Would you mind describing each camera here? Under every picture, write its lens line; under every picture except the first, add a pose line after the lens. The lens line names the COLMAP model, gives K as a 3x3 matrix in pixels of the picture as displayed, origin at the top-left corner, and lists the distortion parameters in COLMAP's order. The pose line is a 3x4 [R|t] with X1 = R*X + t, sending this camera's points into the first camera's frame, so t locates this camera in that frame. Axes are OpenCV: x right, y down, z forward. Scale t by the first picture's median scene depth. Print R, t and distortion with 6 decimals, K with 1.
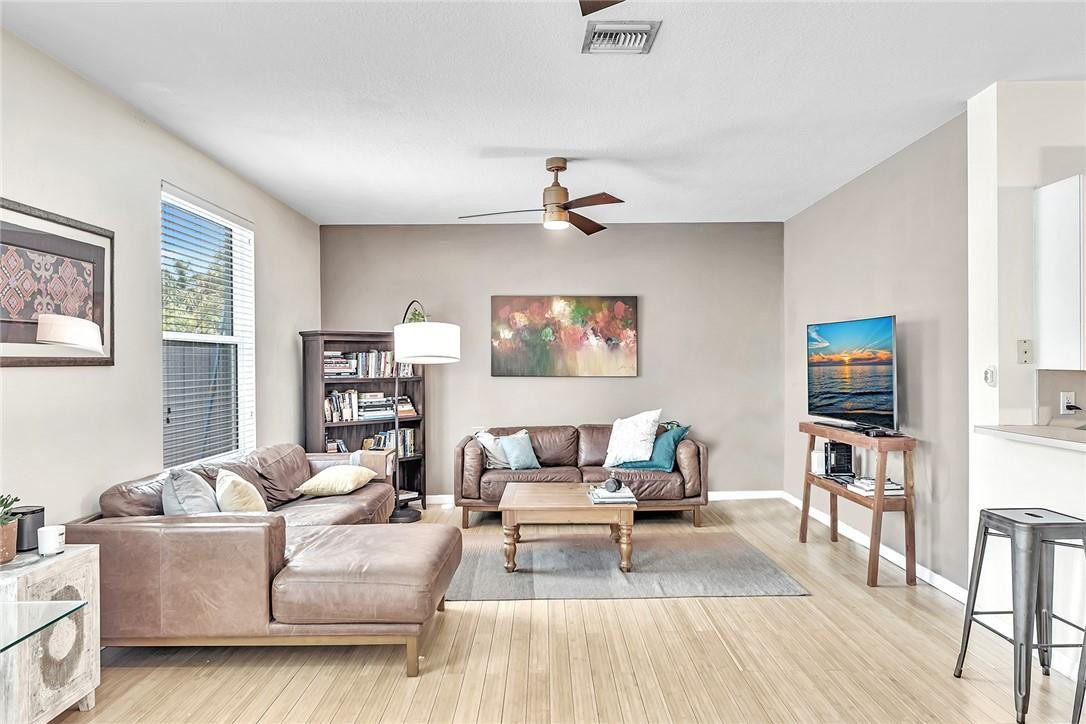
lens RADIAL K [[710.8, 0, 540.5], [0, 710.8, 362.6], [0, 0, 1]] dist [0.020301, -0.006906]
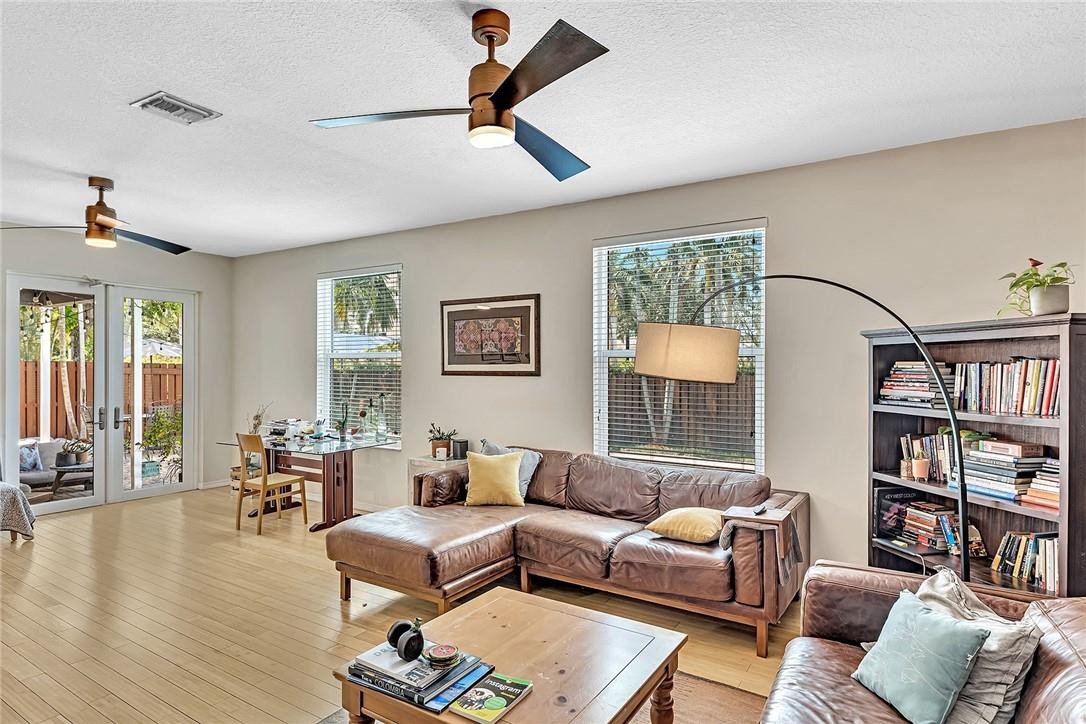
lens RADIAL K [[583.6, 0, 541.1], [0, 583.6, 366.6], [0, 0, 1]] dist [-0.005296, -0.000562]
pose [[-0.541040, 0.001801, -0.840995, 0.296863], [-0.002264, 0.999991, 0.003598, -0.012695], [0.840994, 0.003851, -0.541031, 0.993620]]
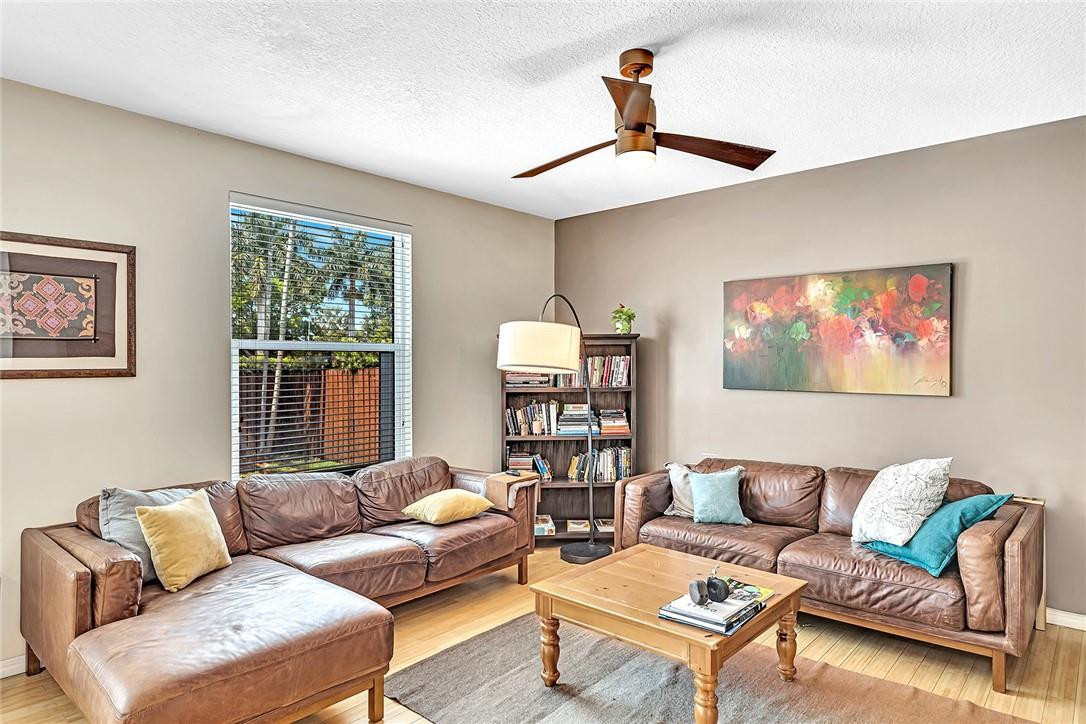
lens RADIAL K [[647.5, 0, 541.1], [0, 647.5, 368.5], [0, 0, 1]] dist [0.009403, -0.001033]
pose [[0.749542, 0.010018, -0.661882, 0.266282], [-0.001529, 0.999909, 0.013403, -0.012034], [0.661956, -0.009034, 0.749489, 0.395780]]
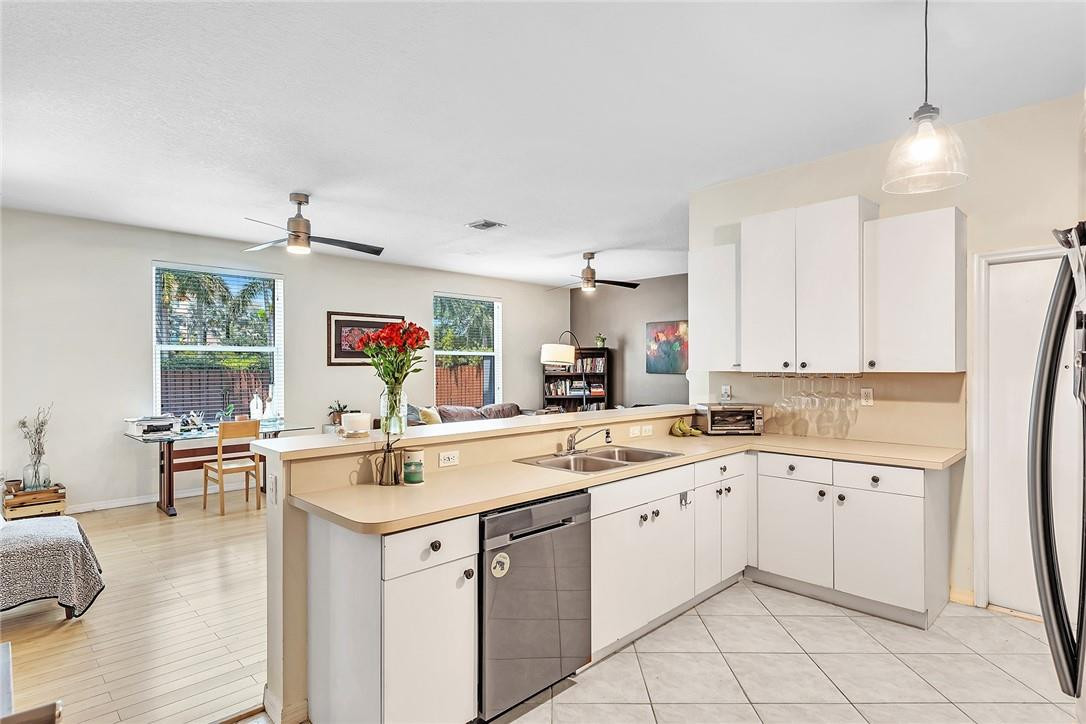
lens RADIAL K [[562.3, 0, 538.1], [0, 562.3, 366.7], [0, 0, 1]] dist [-0.001099, 0.000101]
pose [[0.697857, 0.007018, -0.716203, 0.746756], [-0.002297, 0.999969, 0.007561, -0.004568], [0.716233, -0.003632, 0.697851, -0.074747]]
